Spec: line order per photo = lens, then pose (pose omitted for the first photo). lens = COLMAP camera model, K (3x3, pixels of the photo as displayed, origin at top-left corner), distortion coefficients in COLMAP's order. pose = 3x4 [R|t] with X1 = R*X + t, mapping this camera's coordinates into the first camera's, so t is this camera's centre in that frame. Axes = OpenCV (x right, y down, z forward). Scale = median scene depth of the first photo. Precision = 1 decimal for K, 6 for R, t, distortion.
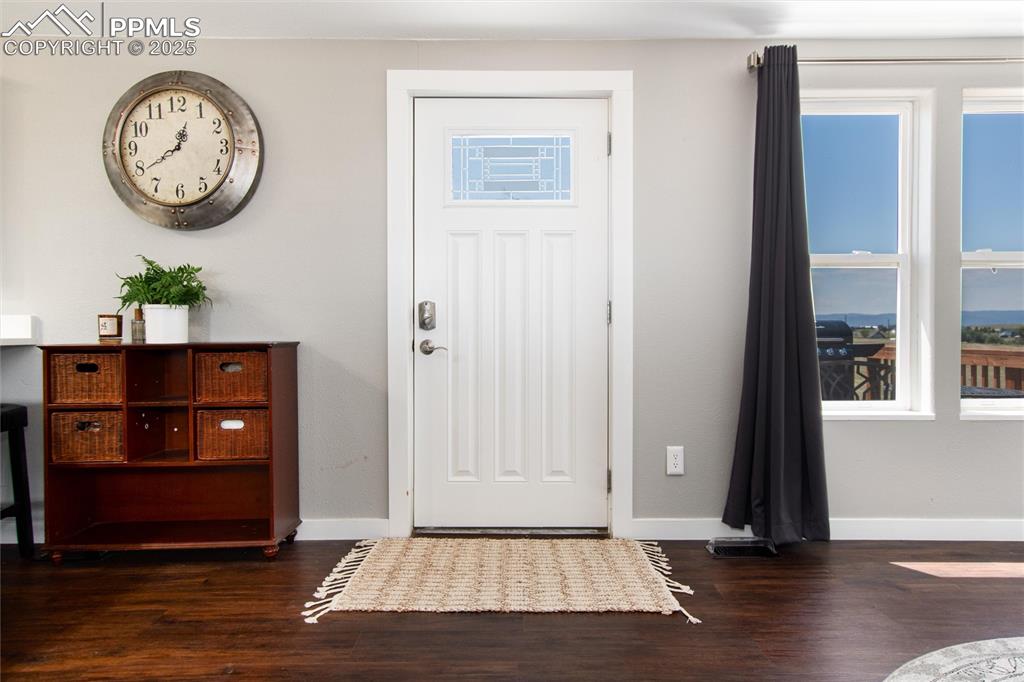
lens RADIAL K [[620.9, 0, 543.0], [0, 620.9, 330.8], [0, 0, 1]] dist [0.003650, 0.008109]
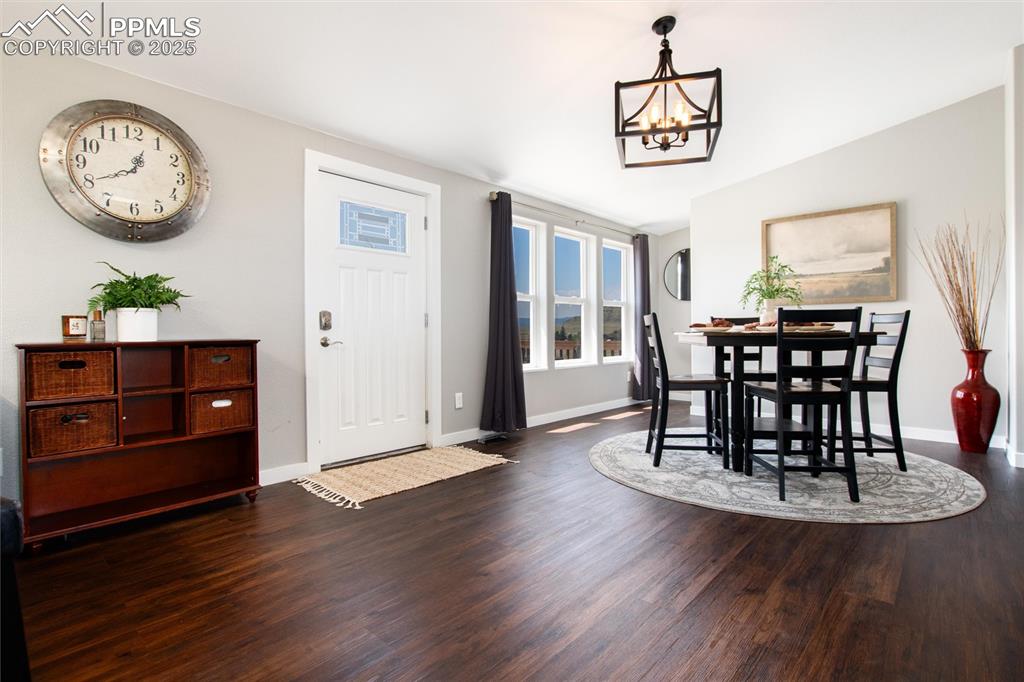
lens RADIAL K [[502.3, 0, 527.5], [0, 502.3, 332.1], [0, 0, 1]] dist [-0.004038, -0.000769]
pose [[0.664632, -0.000975, 0.747170, -0.792926], [-0.000343, 0.999999, 0.001609, 0.000907], [-0.747170, -0.001326, 0.664631, -0.153080]]
